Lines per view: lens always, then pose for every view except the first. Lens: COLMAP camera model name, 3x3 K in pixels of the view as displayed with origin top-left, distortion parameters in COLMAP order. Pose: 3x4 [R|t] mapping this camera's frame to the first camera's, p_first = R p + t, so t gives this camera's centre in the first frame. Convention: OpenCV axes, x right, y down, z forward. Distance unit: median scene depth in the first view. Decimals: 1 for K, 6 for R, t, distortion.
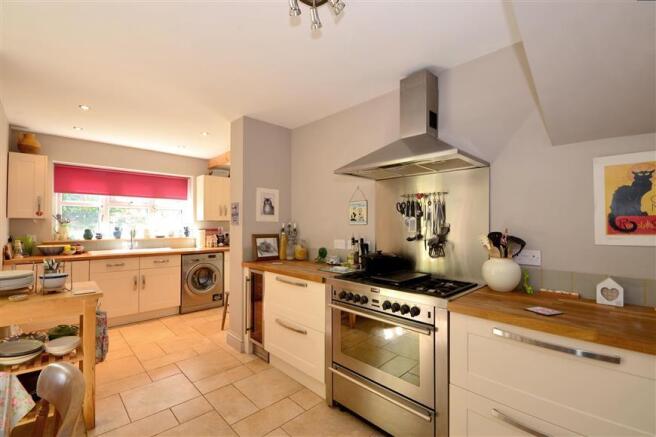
lens RADIAL K [[292.2, 0, 330.5], [0, 292.2, 219.5], [0, 0, 1]] dist [0.001136, -0.008980]
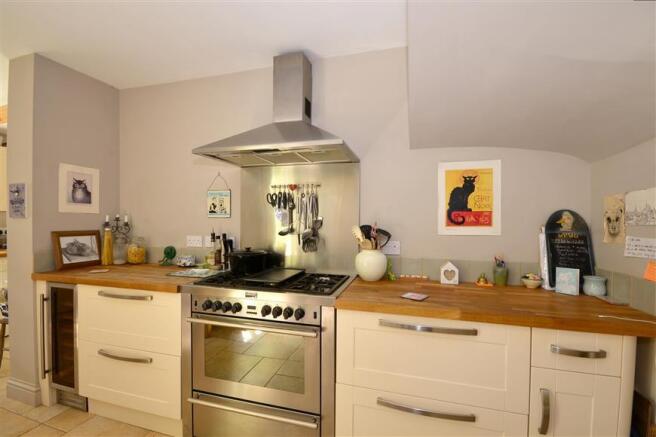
lens RADIAL K [[292.2, 0, 330.5], [0, 292.2, 219.5], [0, 0, 1]] dist [0.001136, -0.008980]
pose [[0.866813, 0.000197, 0.498634, -0.060159], [-0.011845, 0.999726, 0.020197, 0.002563], [-0.498493, -0.023413, 0.866577, 0.128666]]
